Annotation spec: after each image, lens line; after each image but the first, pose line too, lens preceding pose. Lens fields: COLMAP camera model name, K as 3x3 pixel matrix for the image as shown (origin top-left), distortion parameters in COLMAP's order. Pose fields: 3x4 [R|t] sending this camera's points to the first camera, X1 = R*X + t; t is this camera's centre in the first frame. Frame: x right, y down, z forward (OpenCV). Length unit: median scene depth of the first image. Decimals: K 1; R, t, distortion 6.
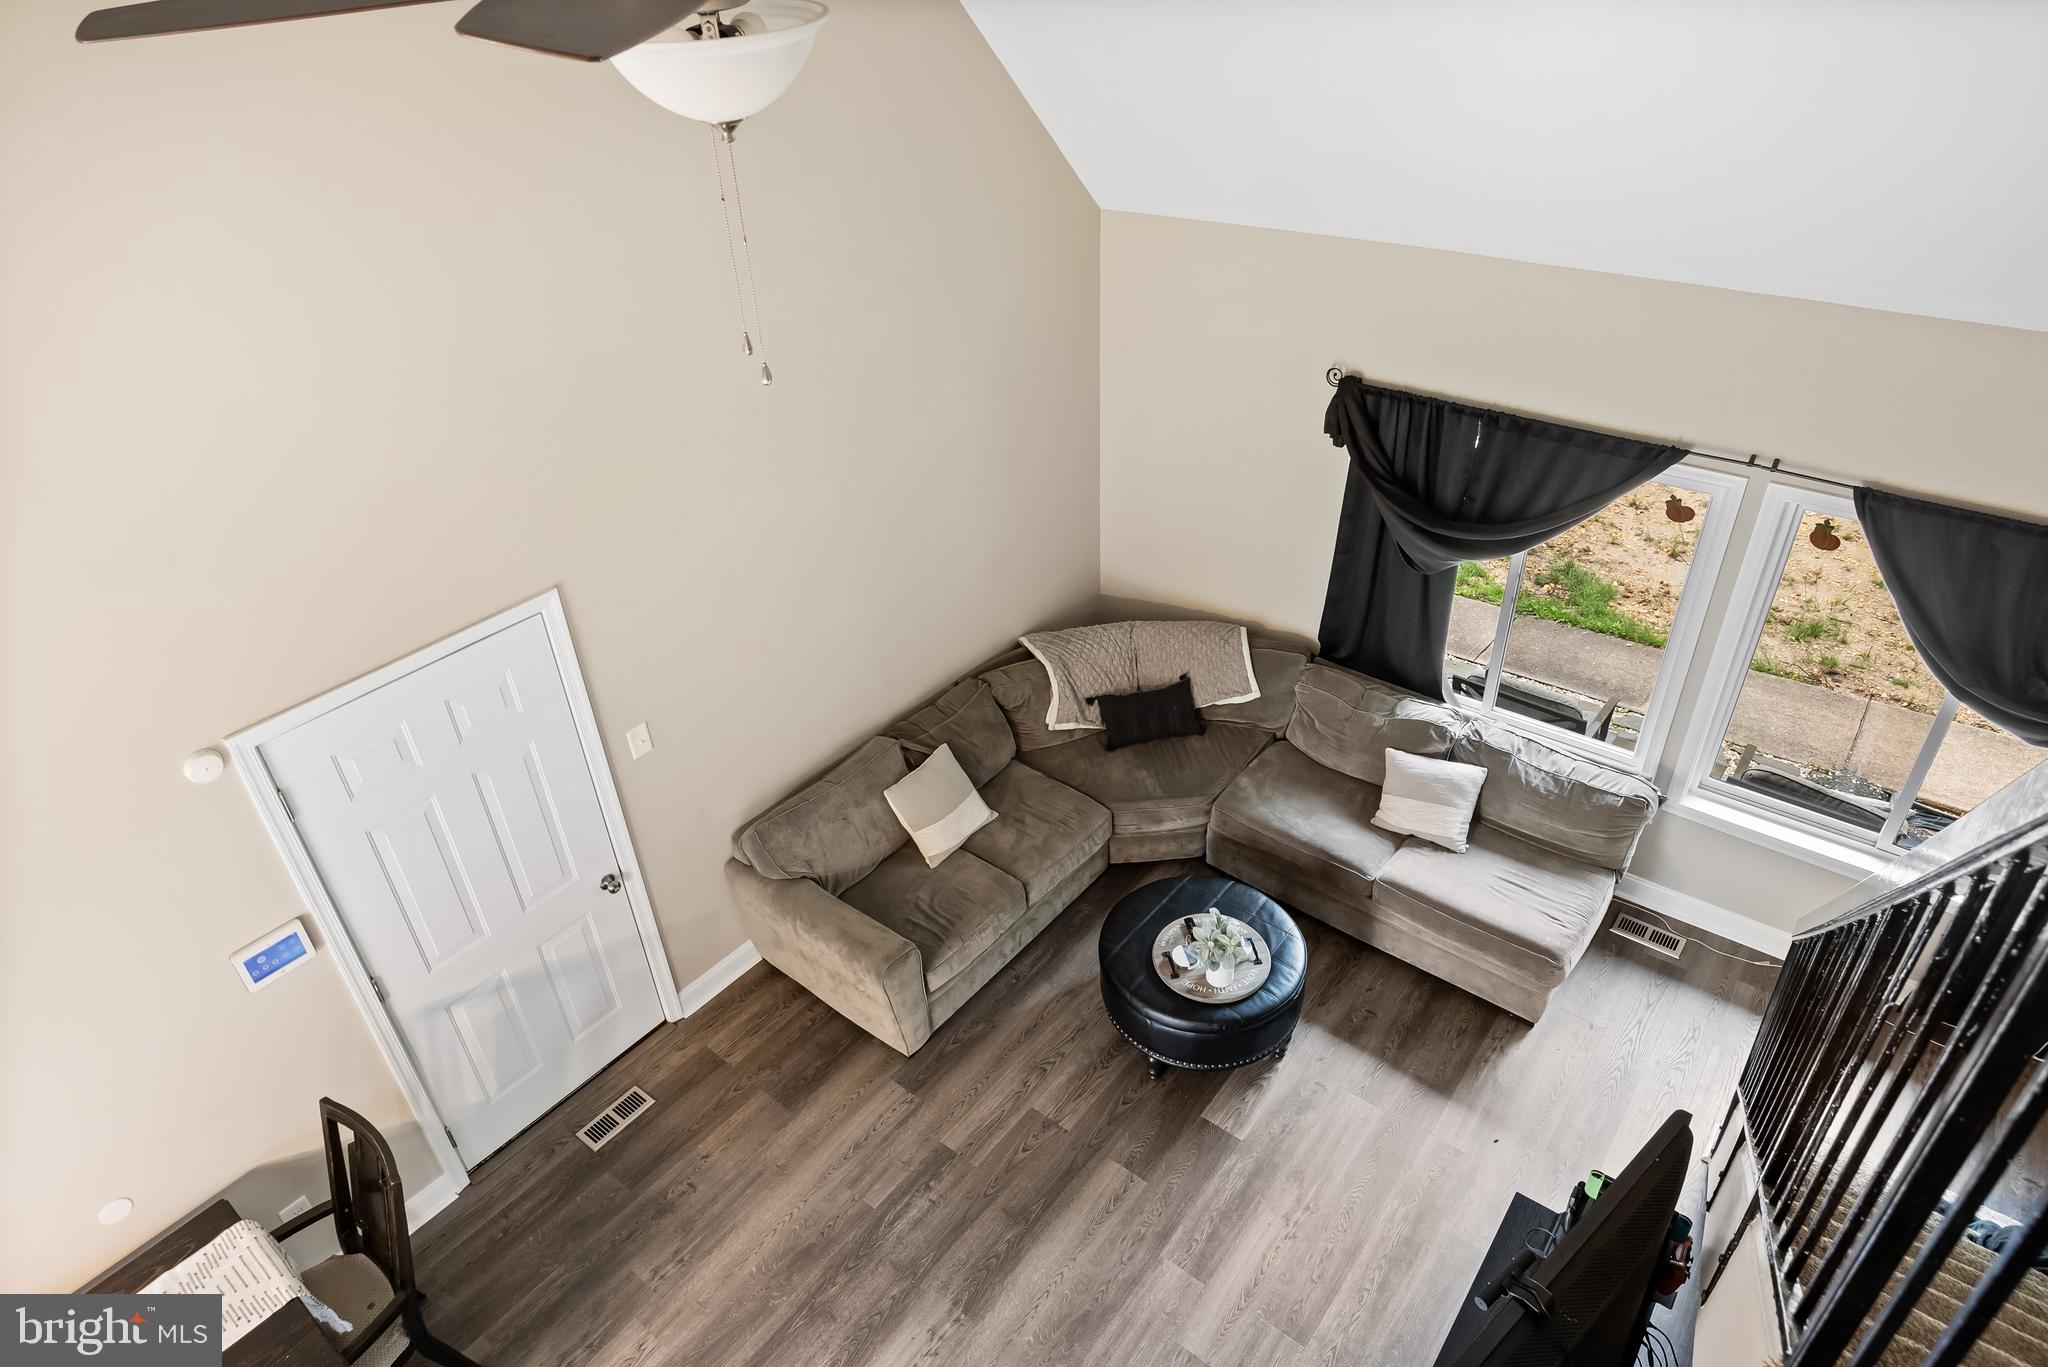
lens RADIAL K [[1186.4, 0, 1030.4], [0, 1186.4, 685.4], [0, 0, 1]] dist [0.003358, -0.000628]
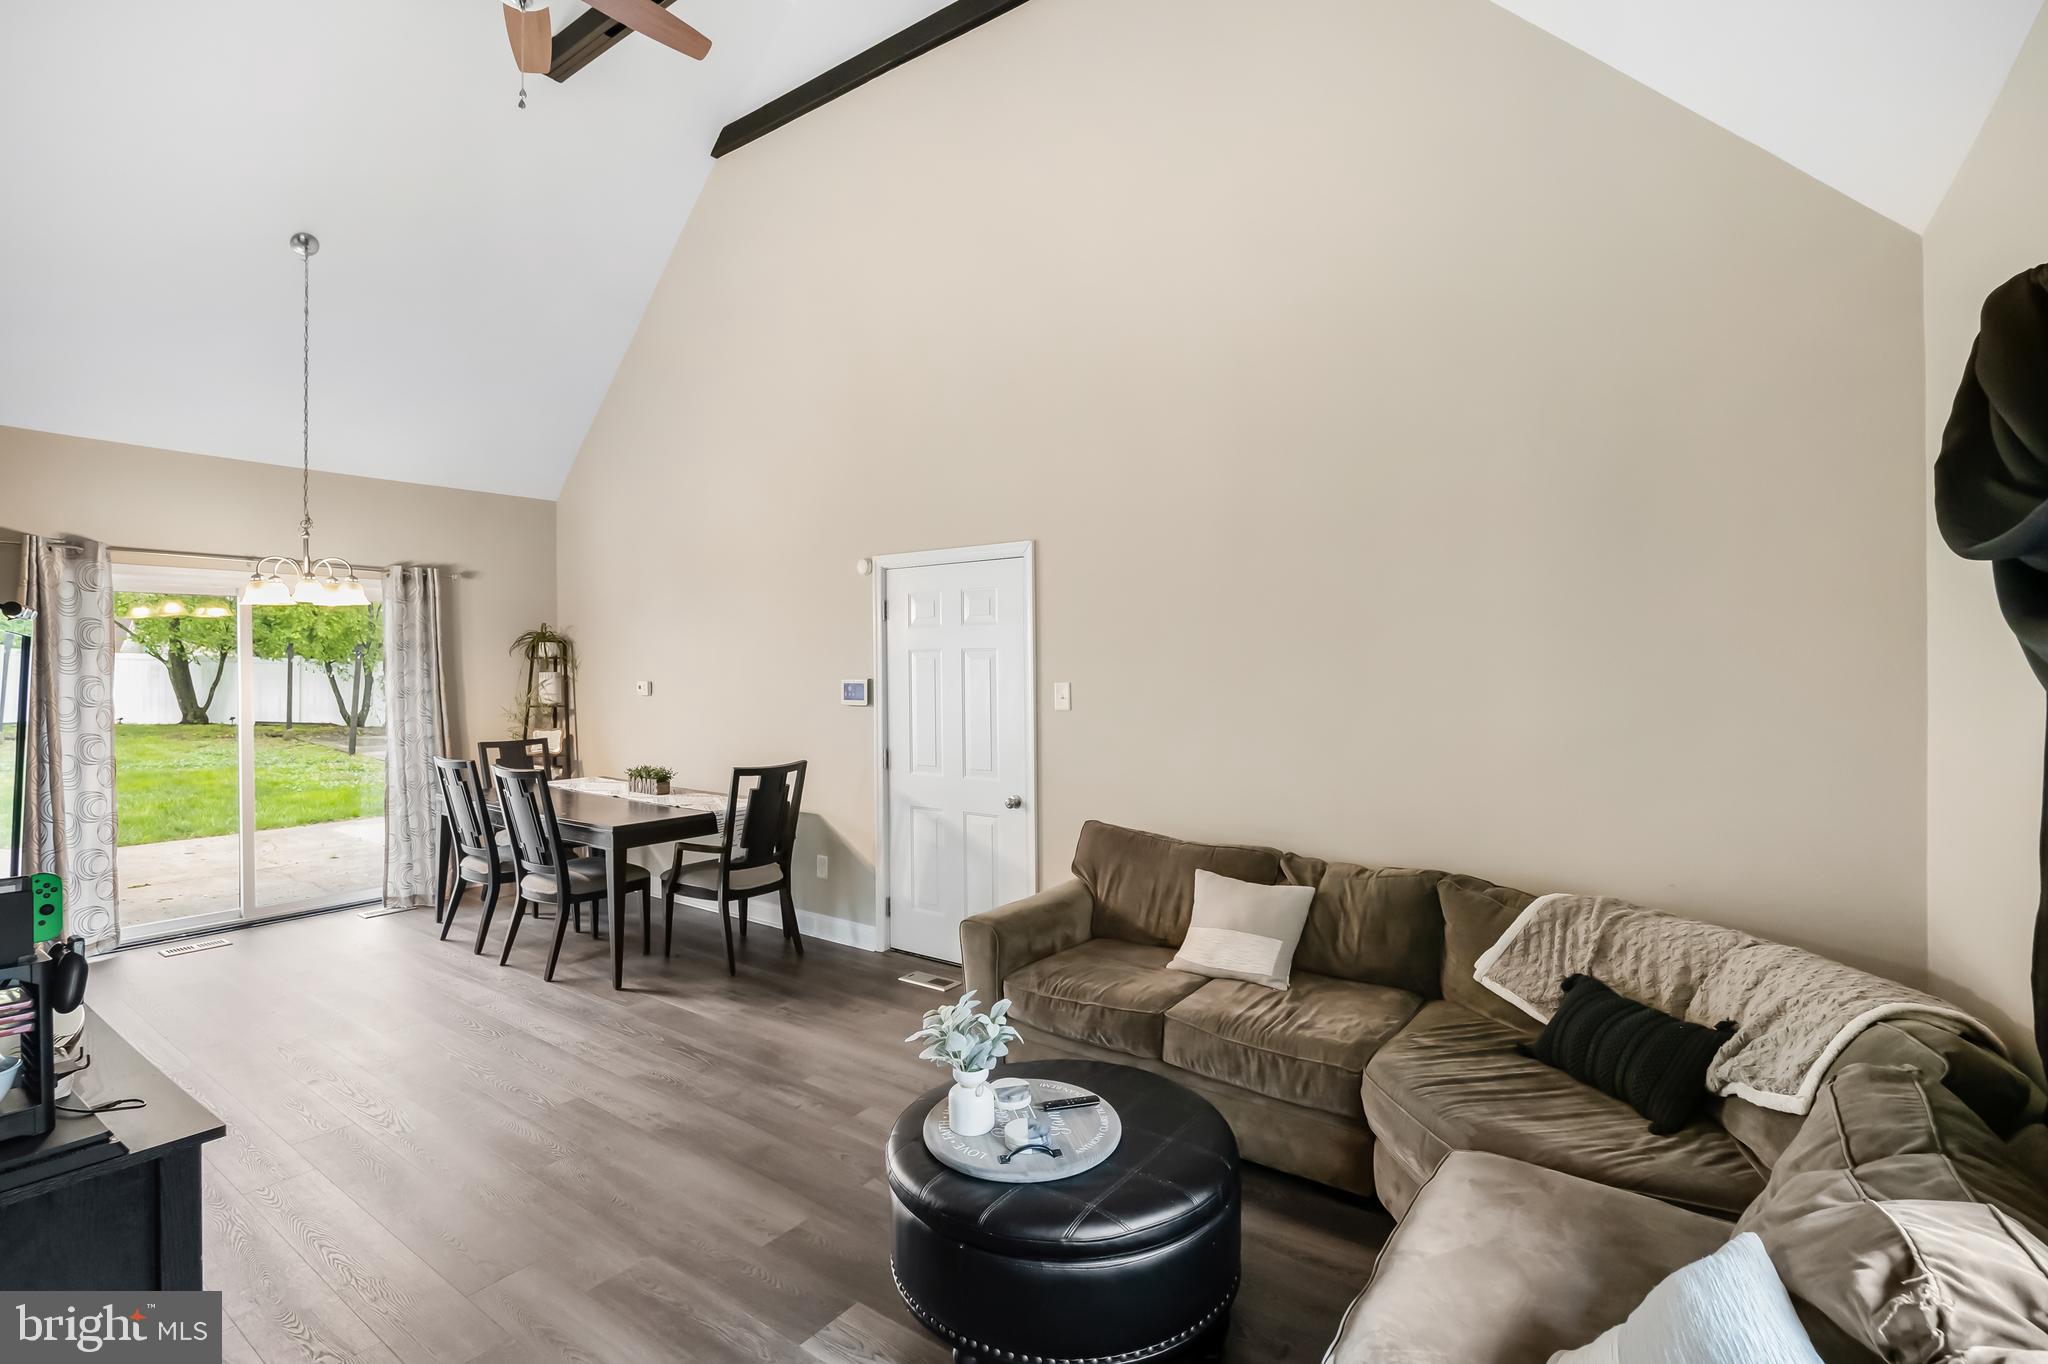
lens RADIAL K [[947.7, 0, 1019.3], [0, 947.7, 645.5], [0, 0, 1]] dist [-0.001504, -0.000349]
pose [[0.041839, 0.018017, -0.998962, 0.642386], [-0.551402, 0.834201, -0.008049, 0.033745], [0.833190, 0.551167, 0.044837, 0.866811]]
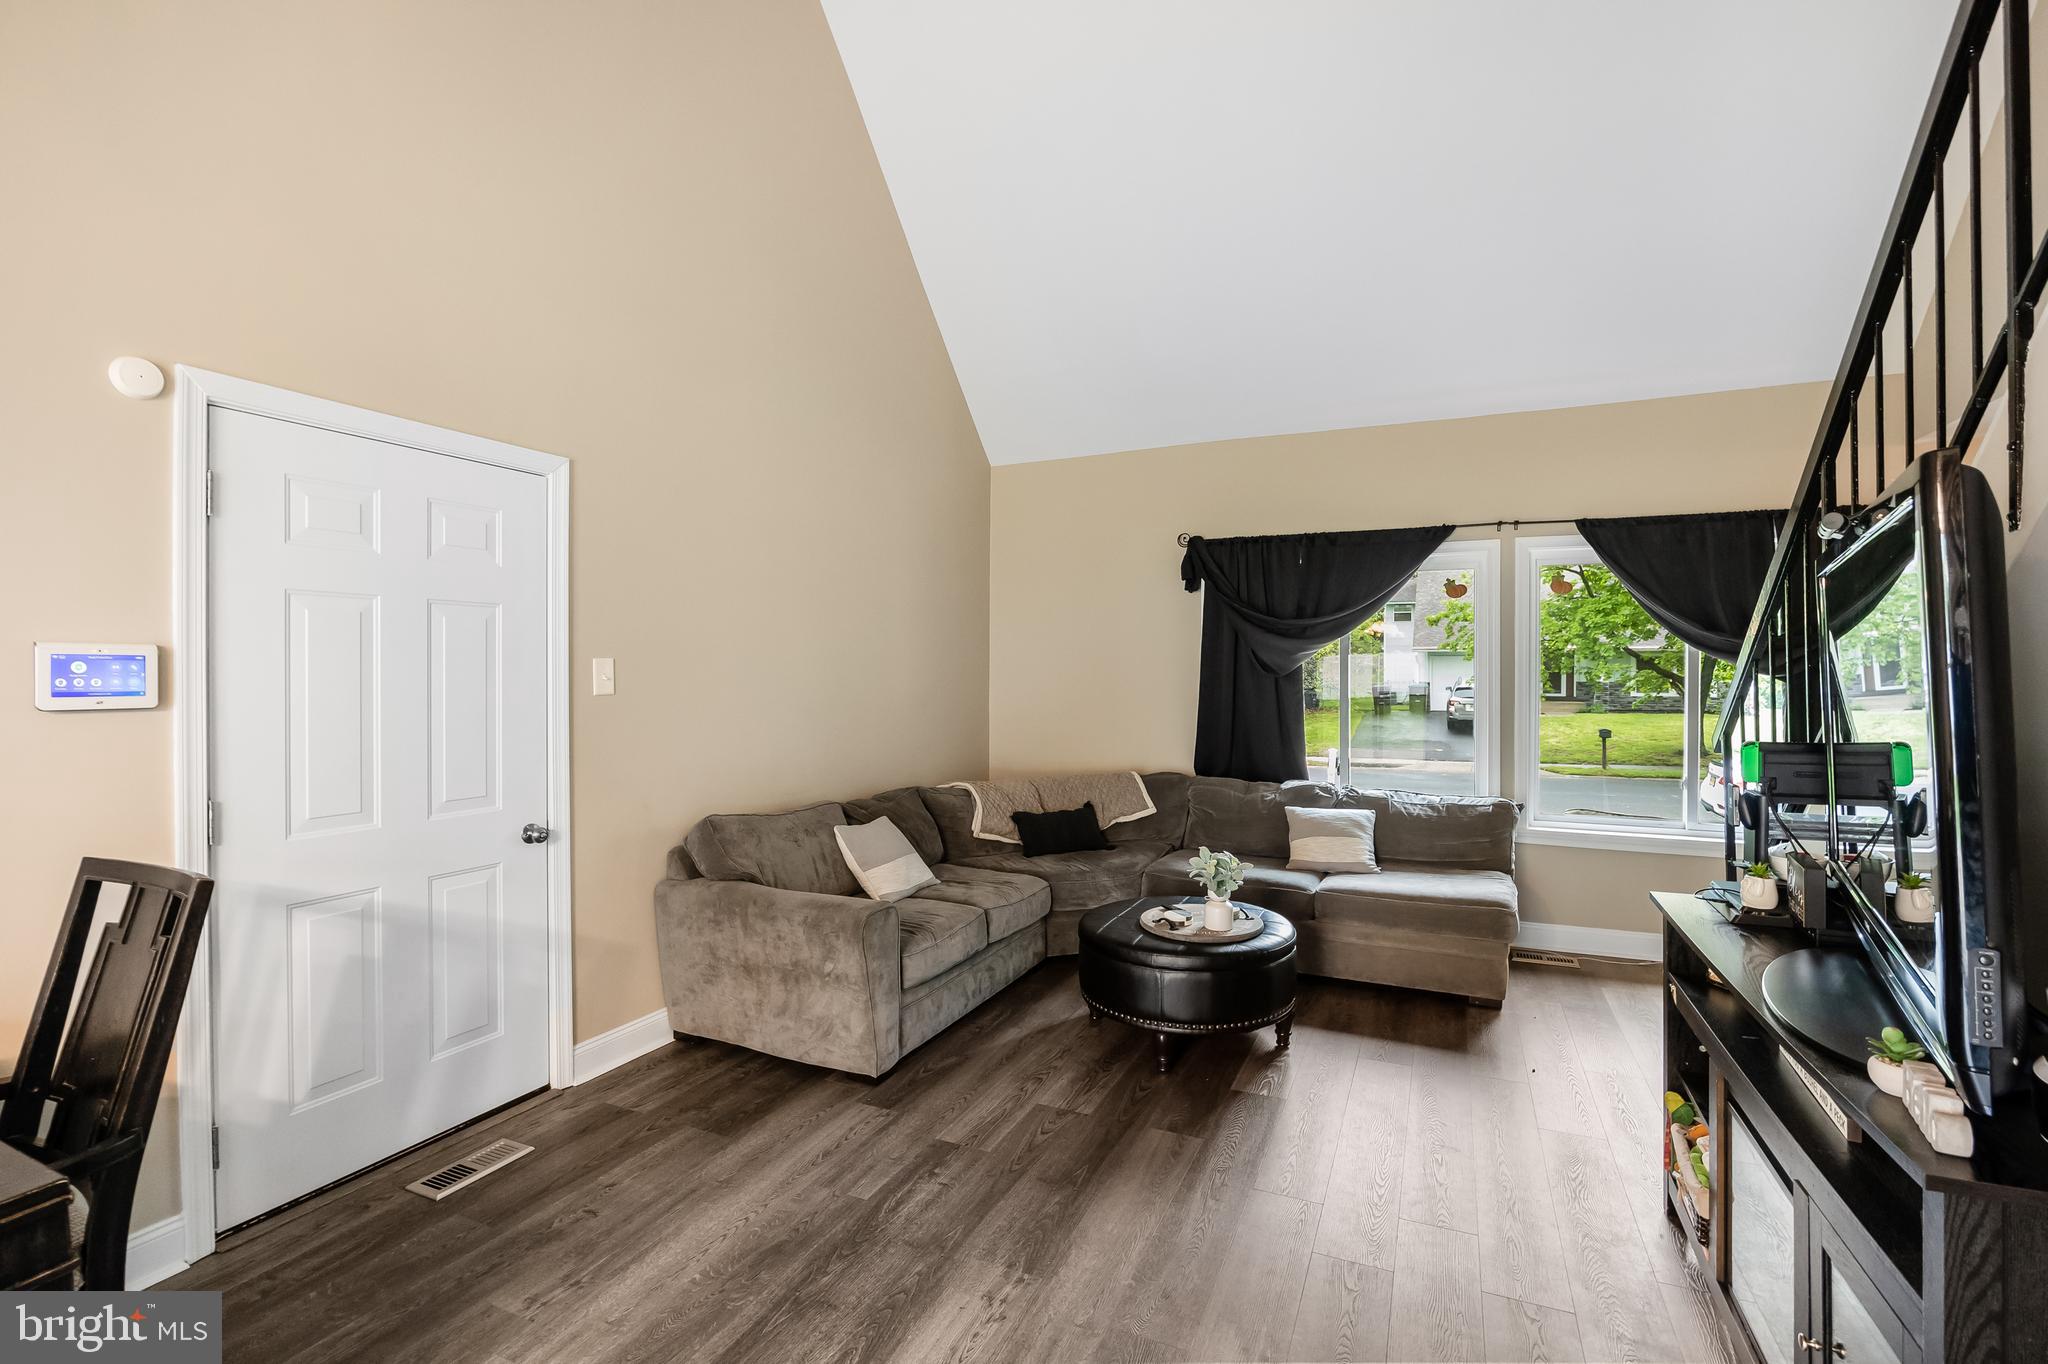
lens RADIAL K [[911.2, 0, 1033.0], [0, 911.2, 682.7], [0, 0, 1]] dist [-0.008501, 0.000356]
pose [[0.970342, 0.034615, 0.239243, -0.167139], [0.102579, 0.837206, -0.537181, 0.460316], [-0.218891, 0.545791, 0.808826, 0.336581]]
